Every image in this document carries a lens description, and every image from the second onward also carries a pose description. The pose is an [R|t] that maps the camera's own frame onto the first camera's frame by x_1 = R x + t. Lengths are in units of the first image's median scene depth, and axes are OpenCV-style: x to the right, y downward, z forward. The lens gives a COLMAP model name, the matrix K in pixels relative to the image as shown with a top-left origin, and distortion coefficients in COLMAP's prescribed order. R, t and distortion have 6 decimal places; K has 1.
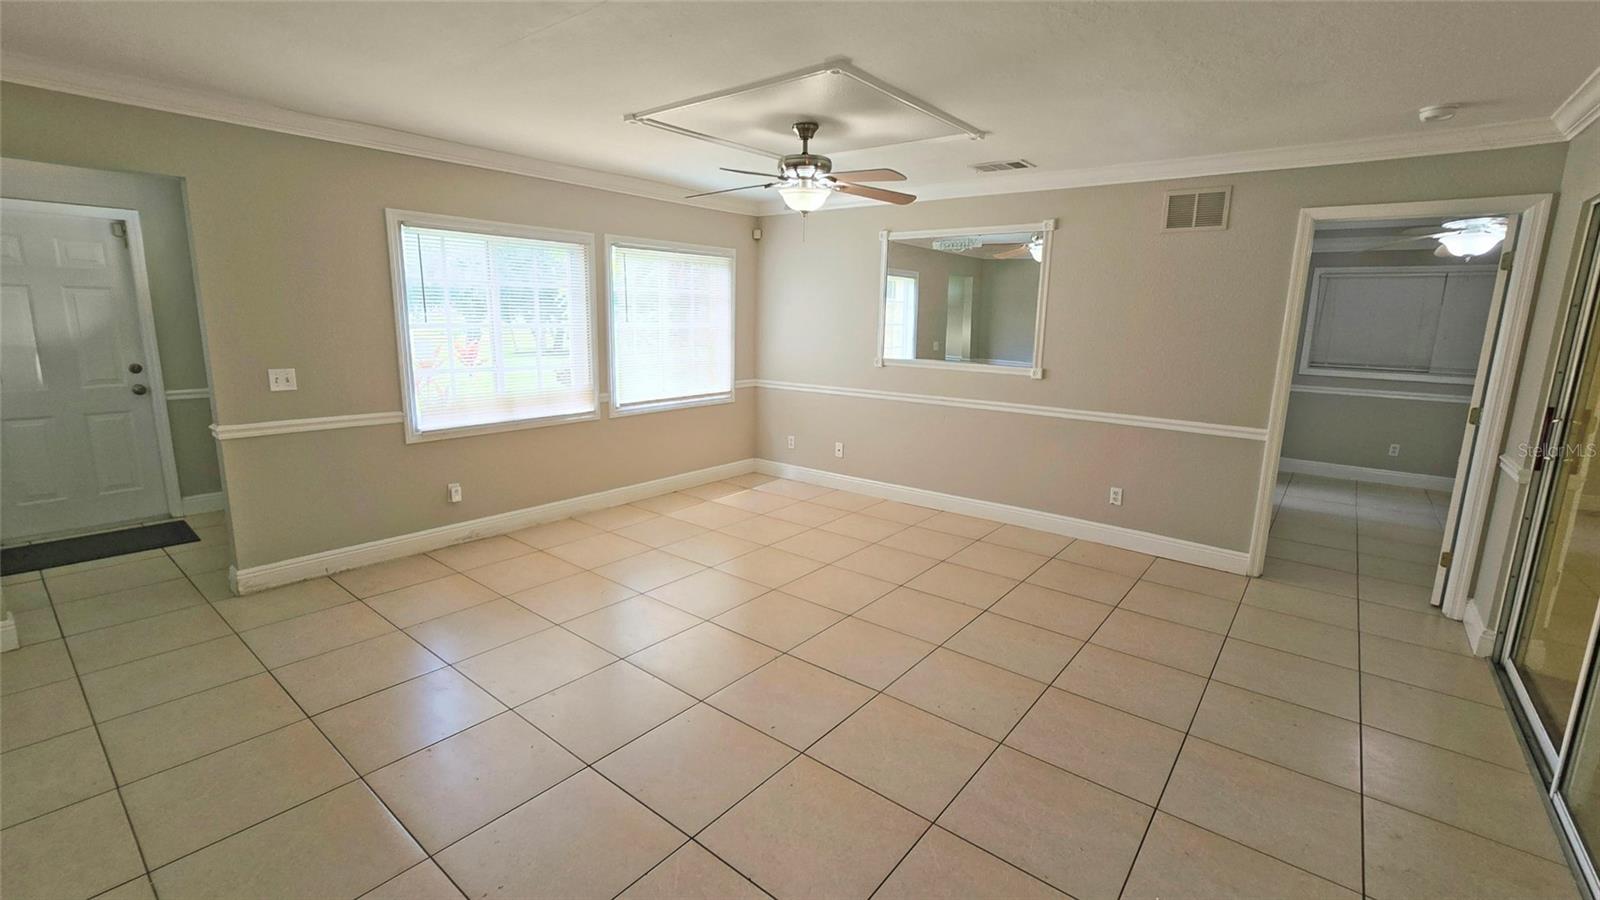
lens RADIAL K [[690.5, 0, 802.5], [0, 690.5, 443.5], [0, 0, 1]] dist [0.008319, -0.001944]
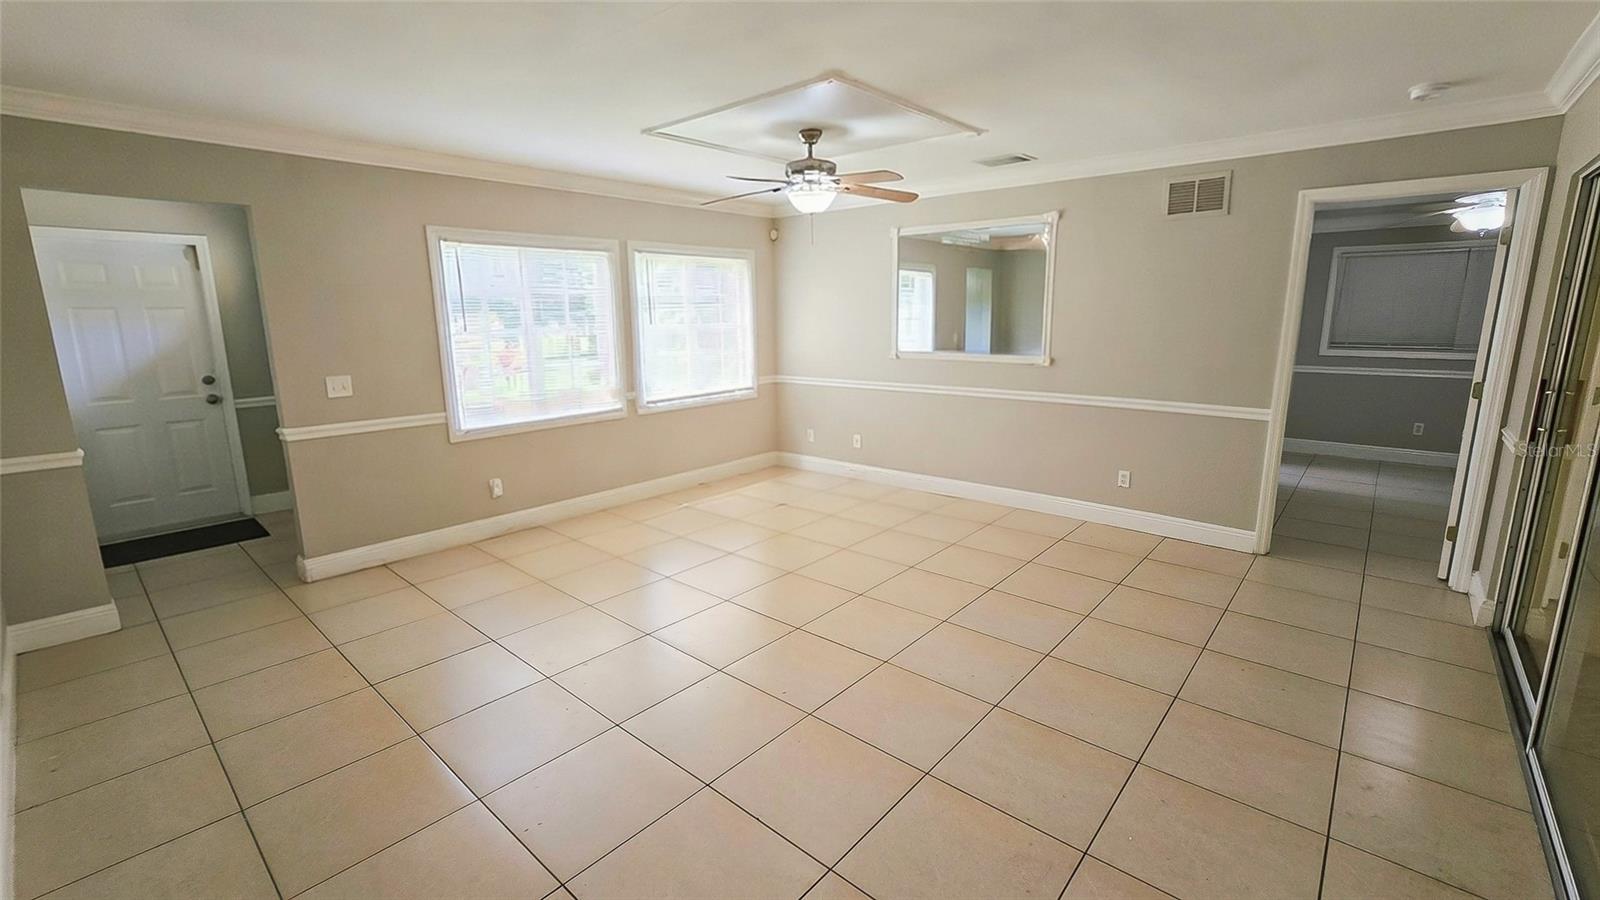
lens RADIAL K [[690.5, 0, 799.7], [0, 690.5, 445.9], [0, 0, 1]] dist [0.008319, -0.001944]
pose [[0.998301, -0.021250, -0.054259, 0.031061], [0.021624, 0.999746, 0.006321, 0.010870], [0.054111, -0.007483, 0.998507, -0.050337]]
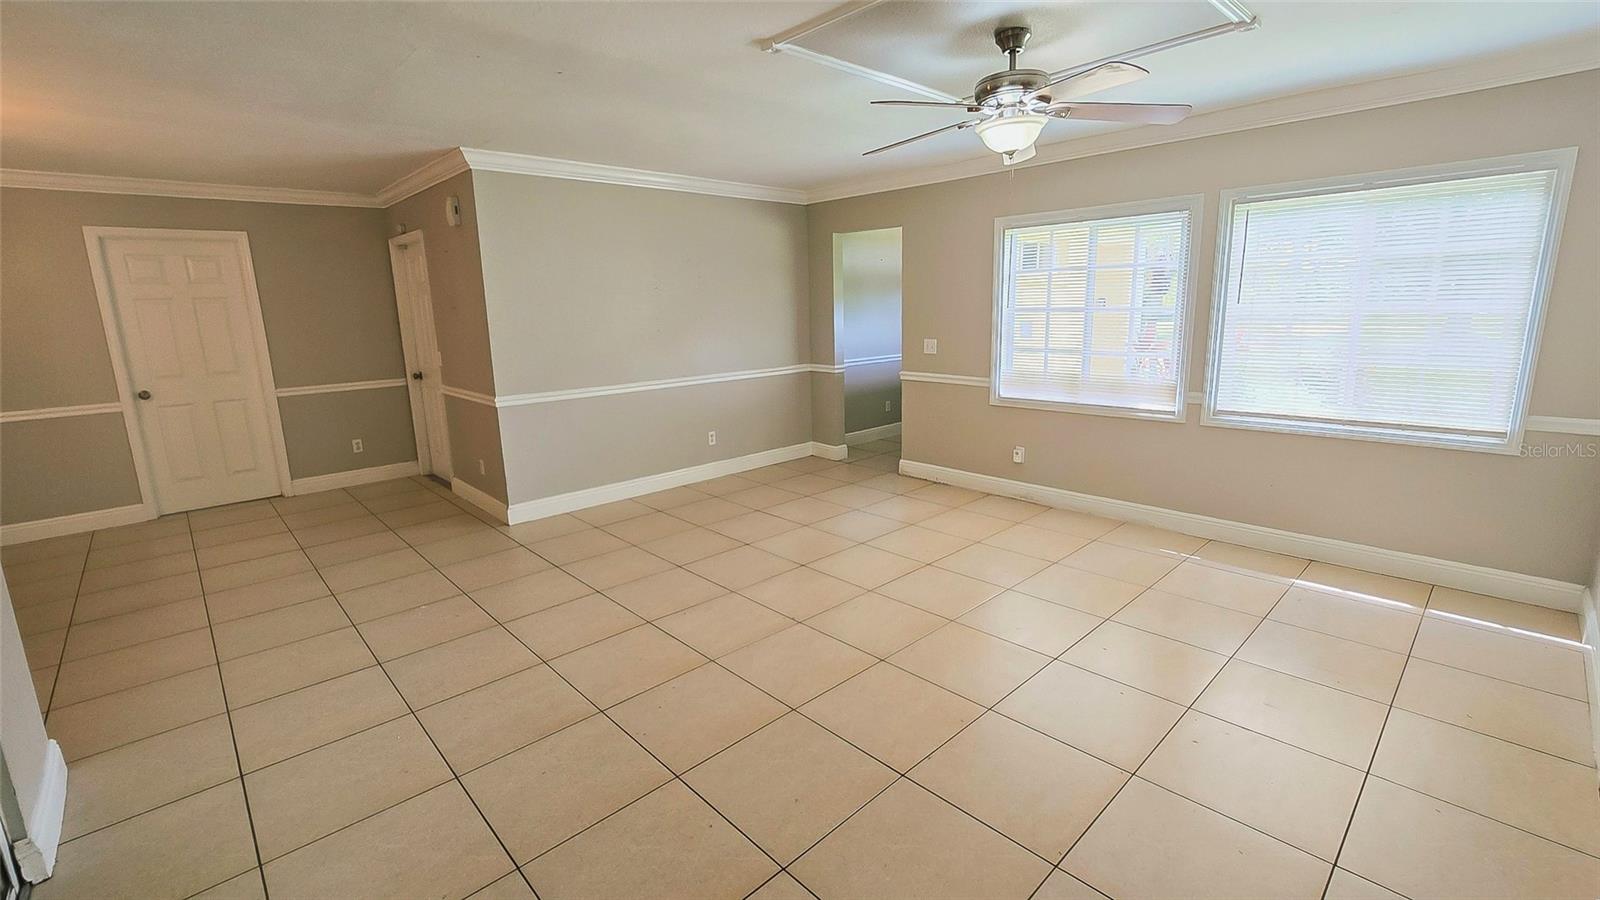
lens RADIAL K [[690.5, 0, 796.2], [0, 690.5, 444.6], [0, 0, 1]] dist [0.008319, -0.001944]
pose [[-0.143892, 0.184696, -0.972205, 0.727116], [-0.161888, 0.964800, 0.207250, -0.134660], [0.976262, 0.187210, -0.108927, 0.814863]]
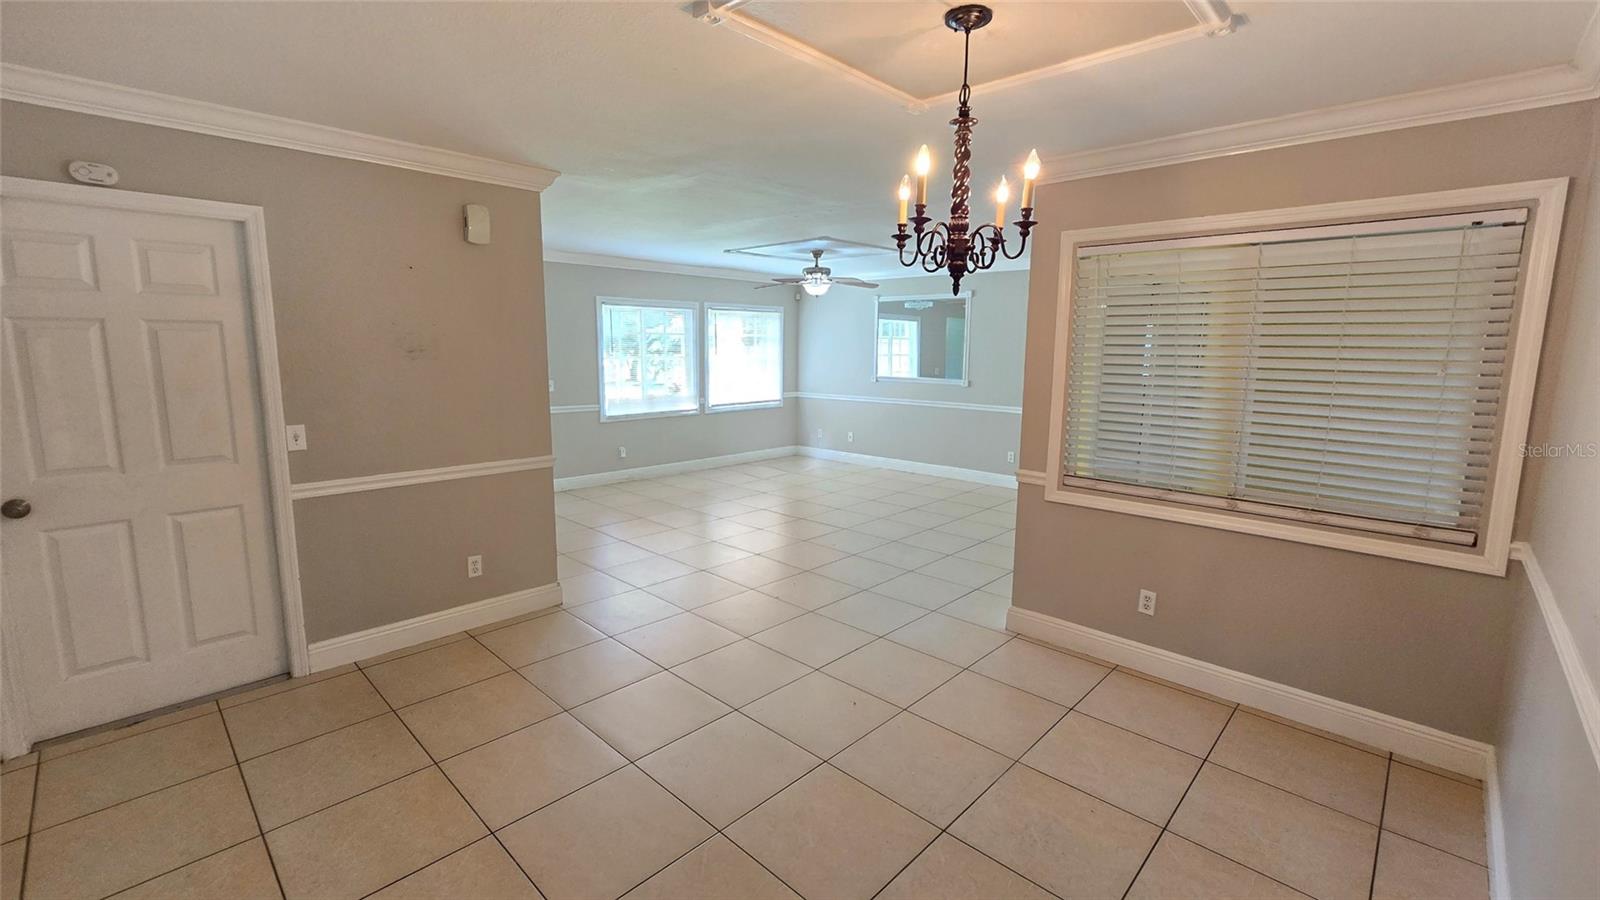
lens RADIAL K [[690.5, 0, 801.6], [0, 690.5, 444.7], [0, 0, 1]] dist [0.008319, -0.001944]
pose [[0.996477, 0.000812, -0.083860, 0.107159], [-0.004390, 0.999087, -0.042496, 0.133886], [0.083749, 0.042715, 0.995571, -0.766365]]
